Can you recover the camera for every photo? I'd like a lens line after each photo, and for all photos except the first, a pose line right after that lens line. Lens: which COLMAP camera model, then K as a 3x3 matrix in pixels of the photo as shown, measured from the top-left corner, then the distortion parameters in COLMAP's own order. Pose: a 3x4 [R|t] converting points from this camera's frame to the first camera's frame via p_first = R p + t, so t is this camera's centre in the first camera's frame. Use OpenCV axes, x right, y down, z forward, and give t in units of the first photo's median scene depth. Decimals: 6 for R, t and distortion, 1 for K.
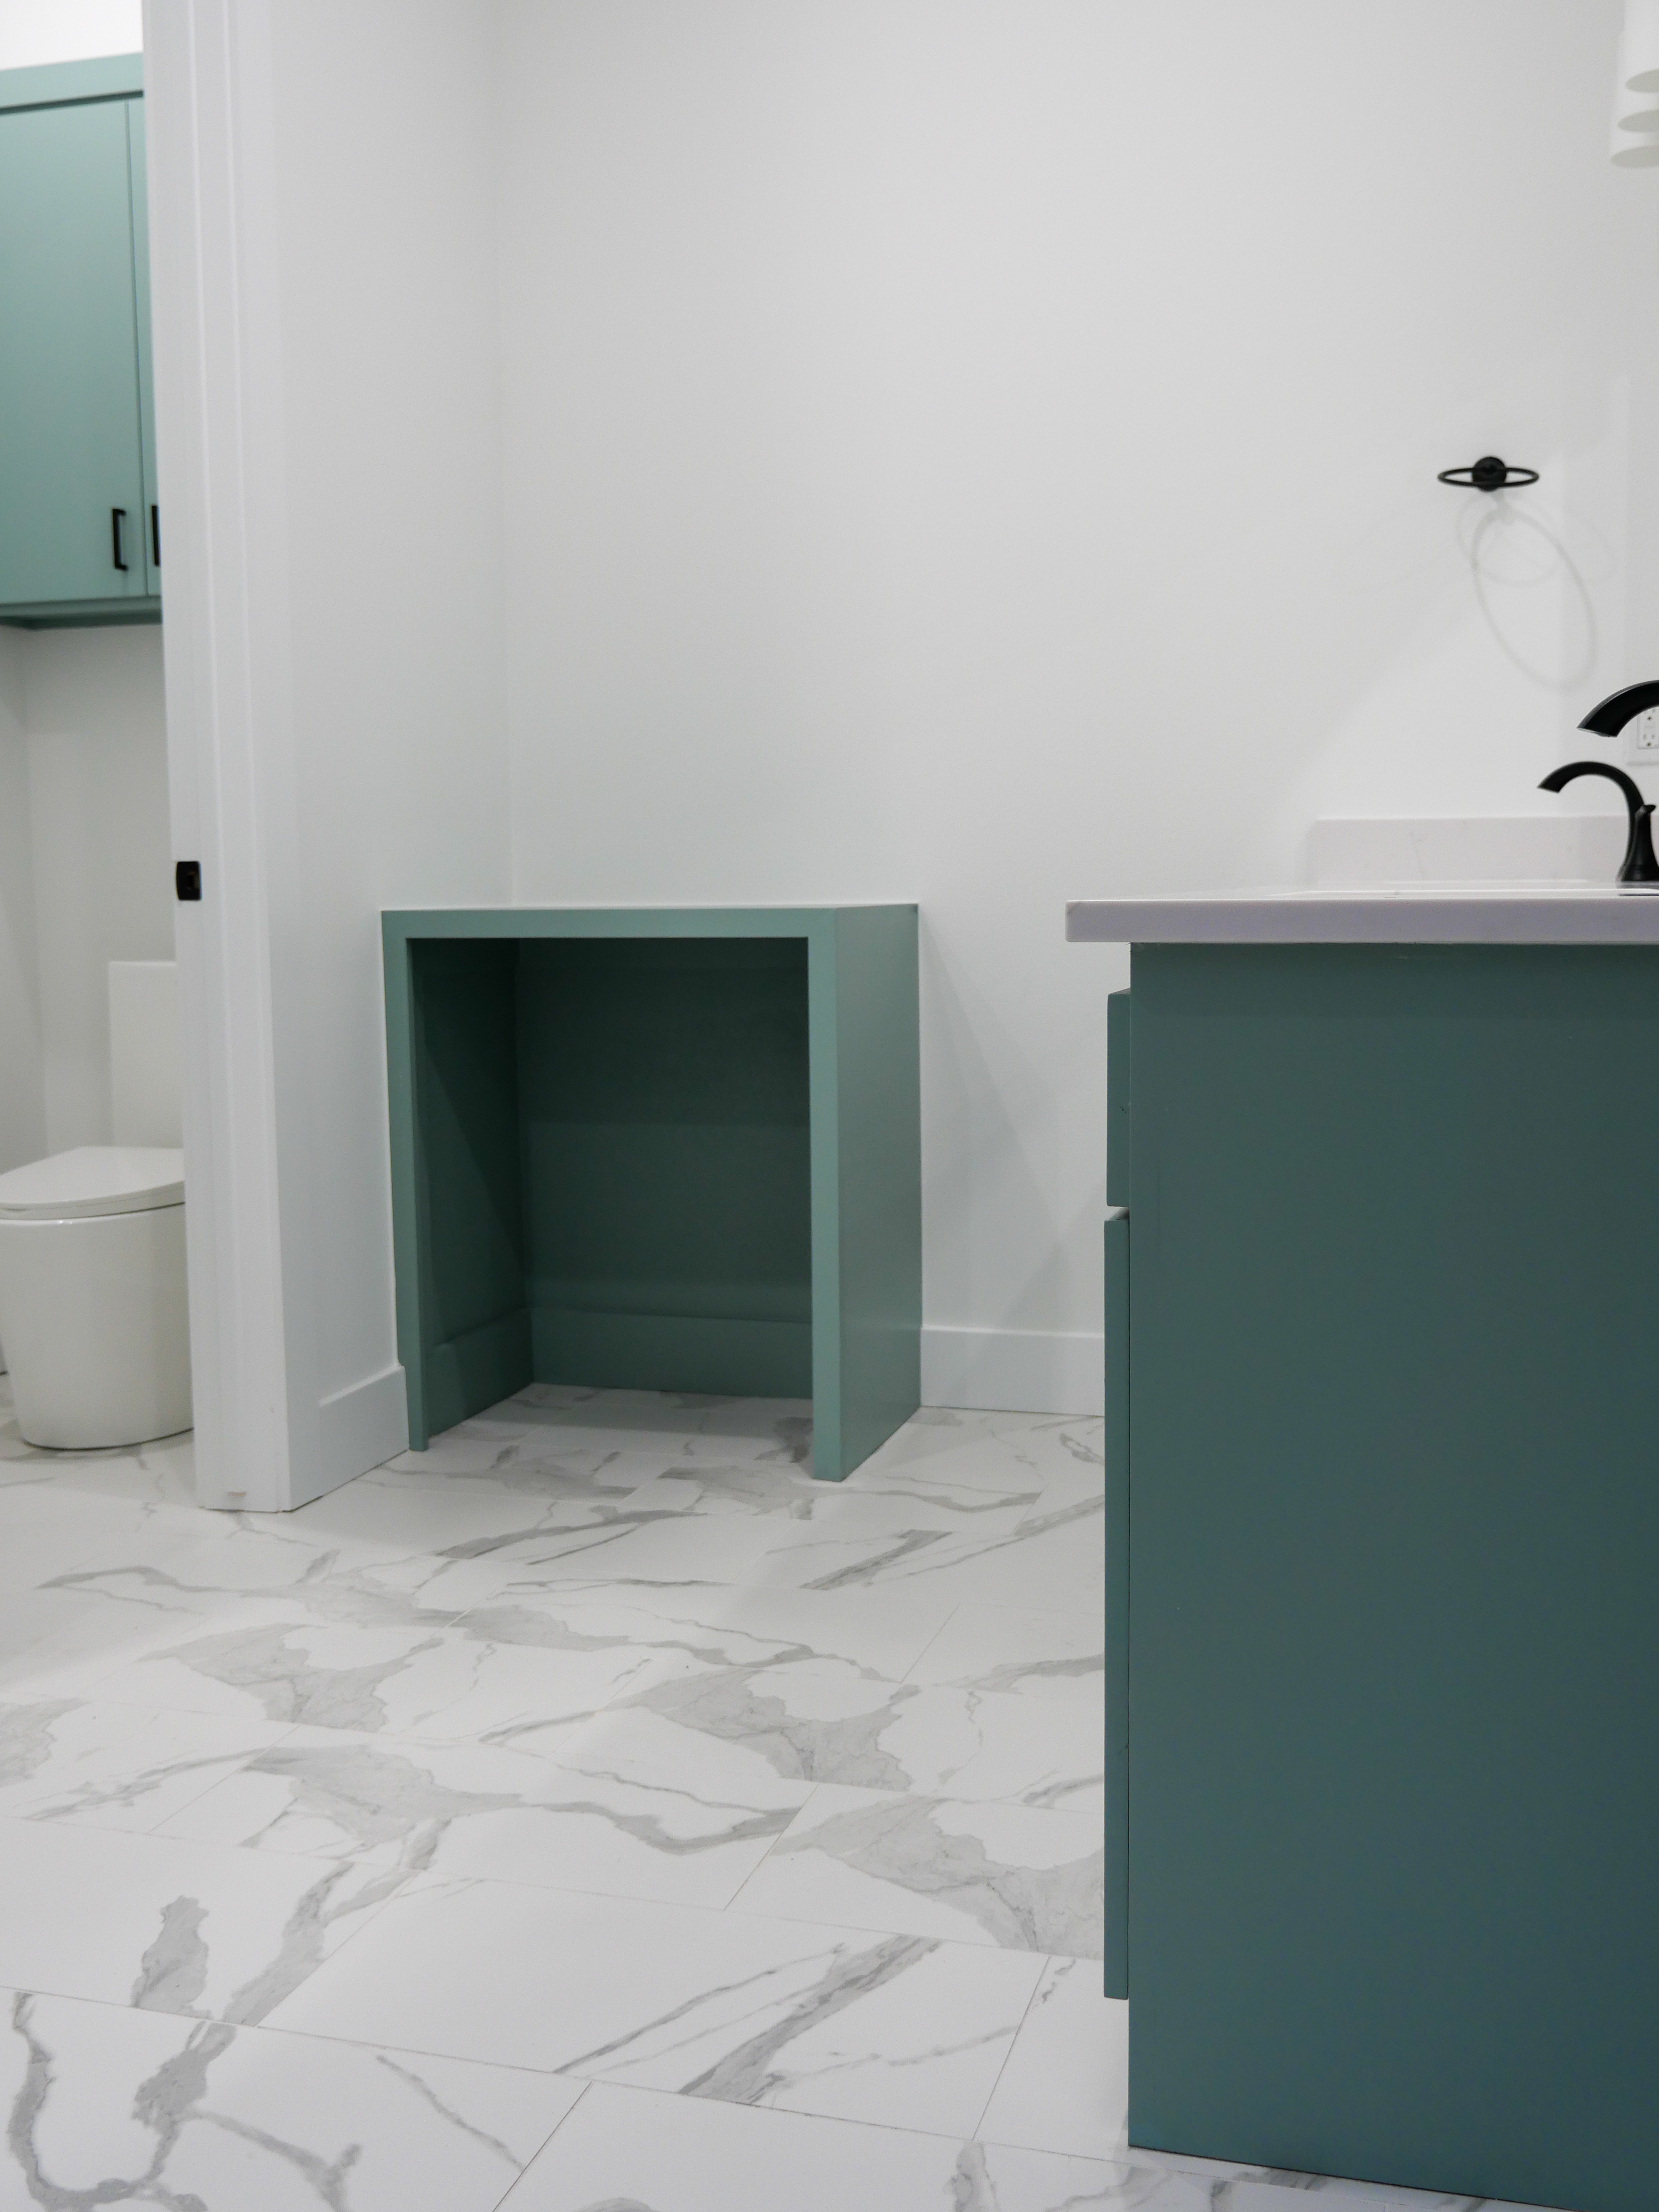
lens RADIAL K [[2190.0, 0, 827.8], [0, 2190.0, 1104.7], [0, 0, 1]] dist [0.001616, 0.000000]
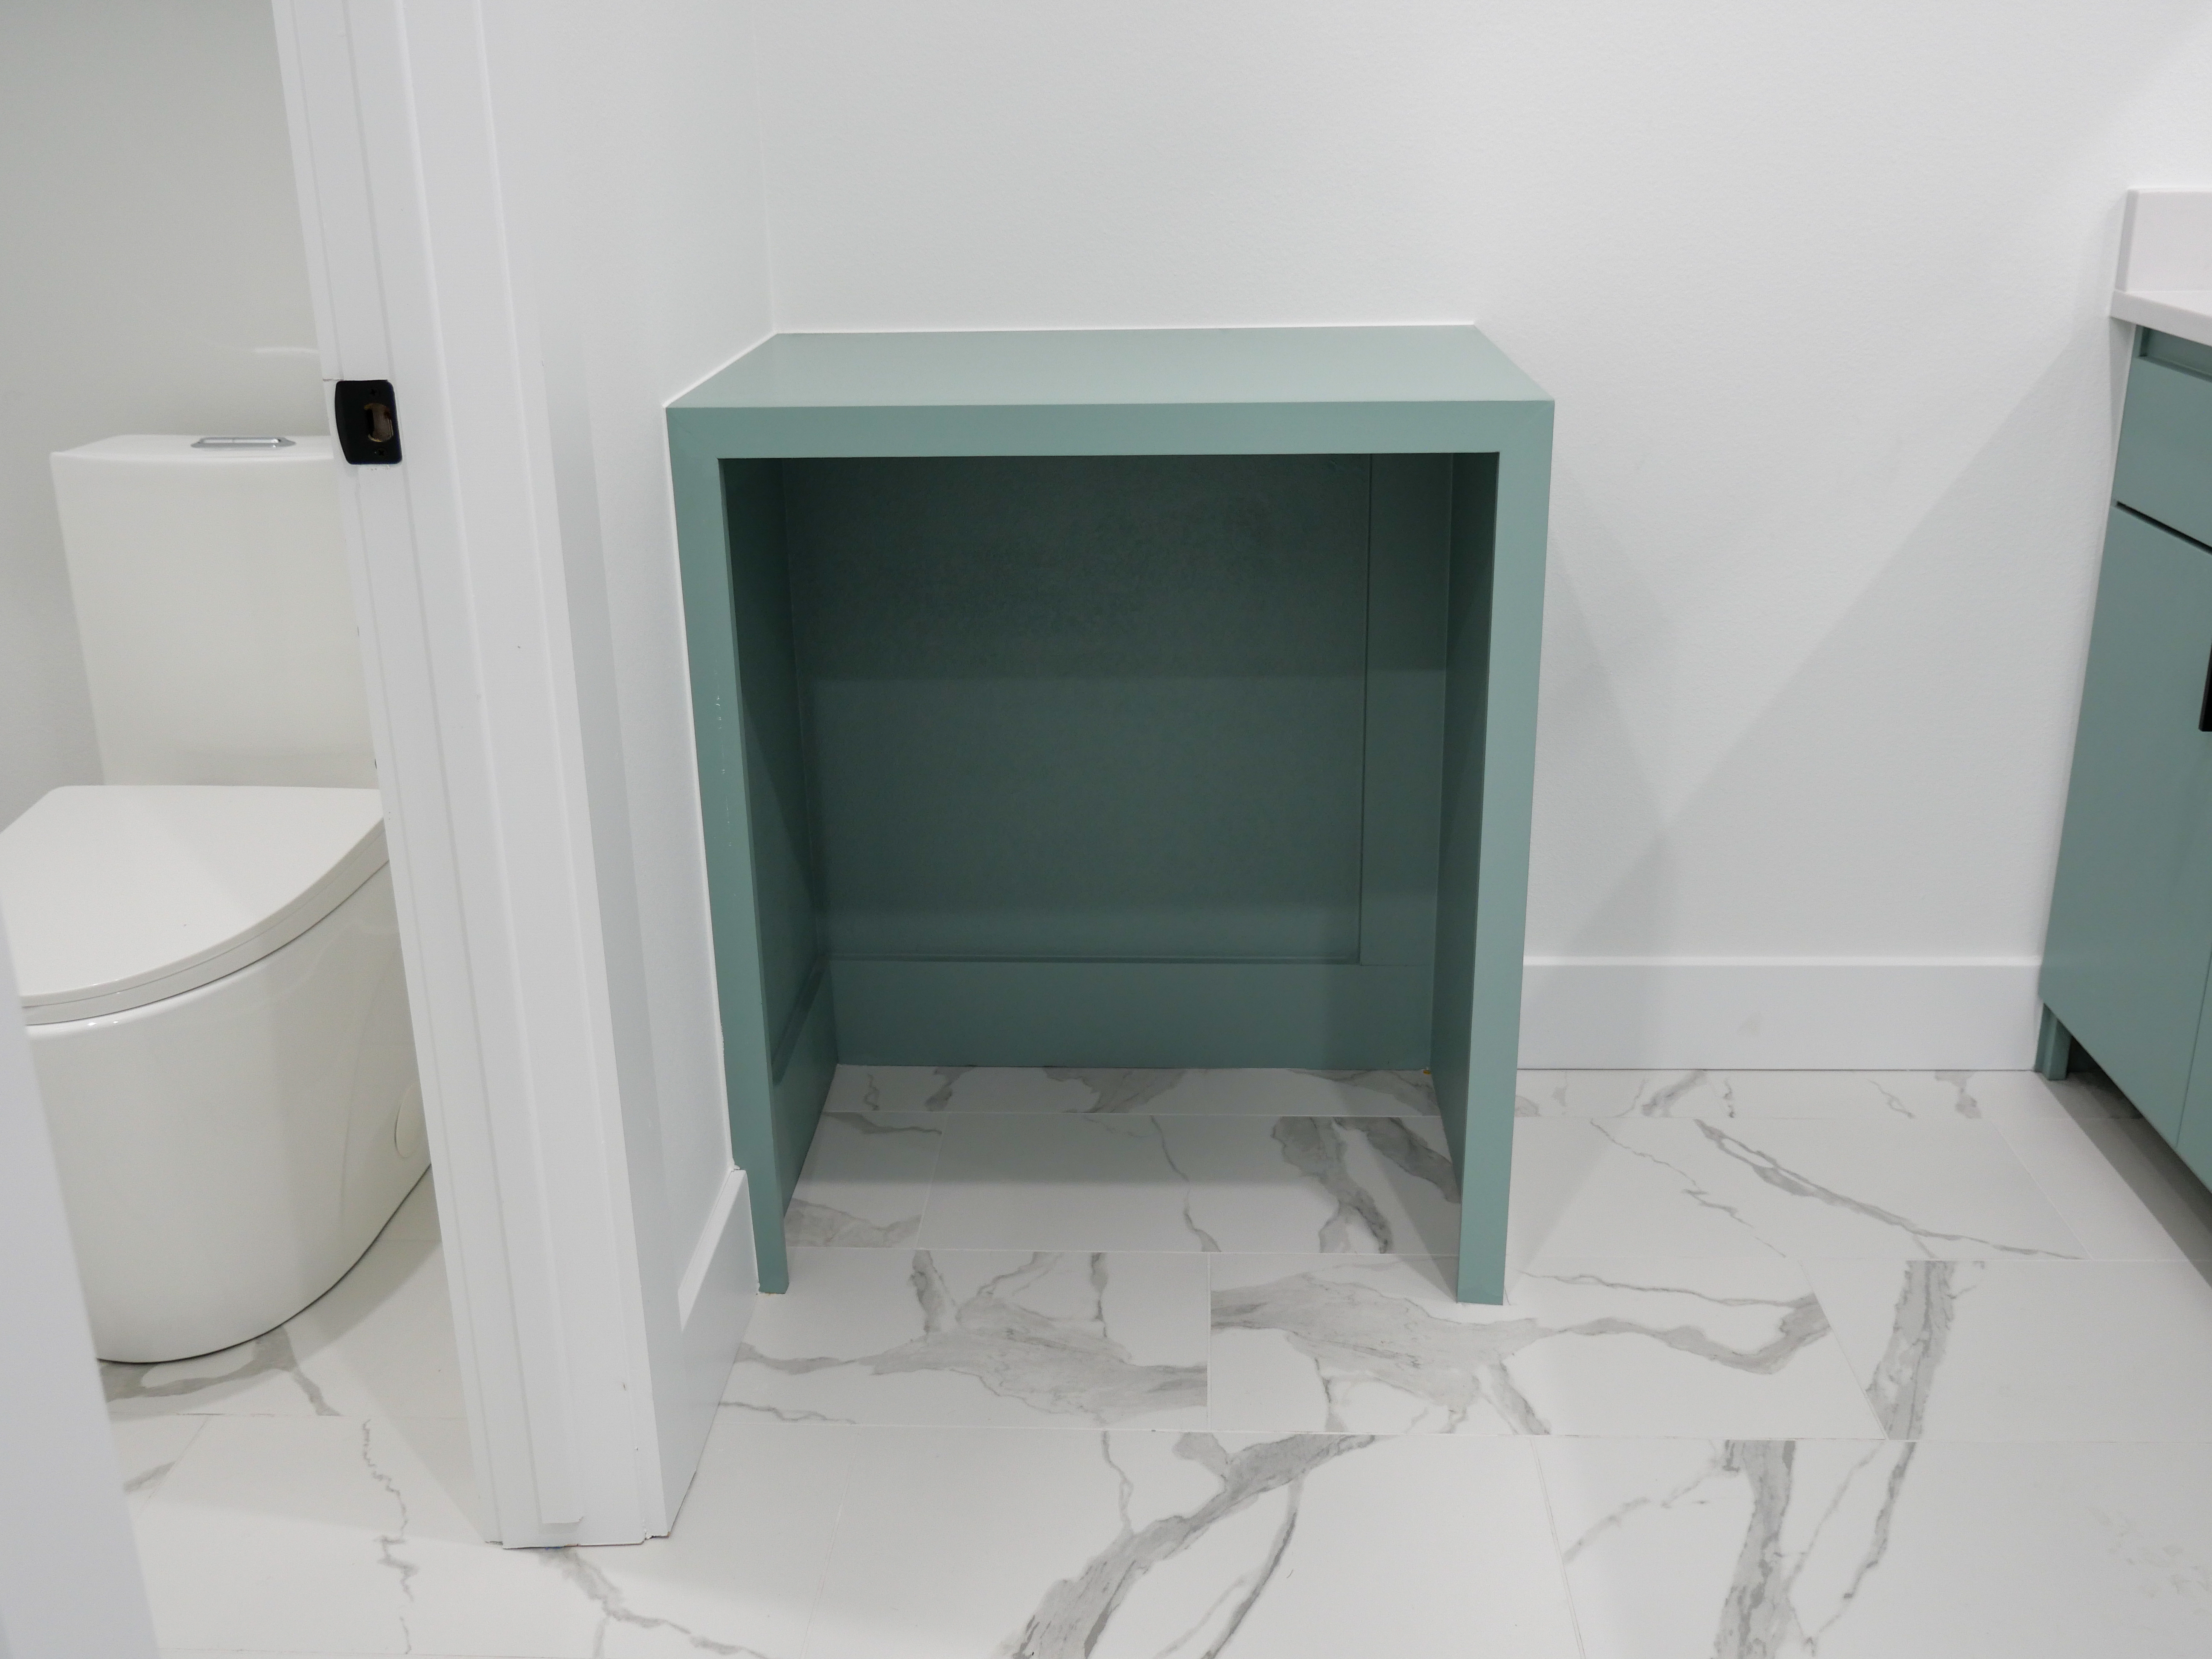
lens RADIAL K [[2189.9, 0, 1178.7], [0, 2189.9, 838.2], [0, 0, 1]] dist [0.001616, 0.000000]
pose [[0.971579, -0.084316, 0.221188, -0.218982], [0.032017, 0.972634, 0.230125, -0.110782], [-0.234538, -0.216502, 0.947691, 0.456761]]
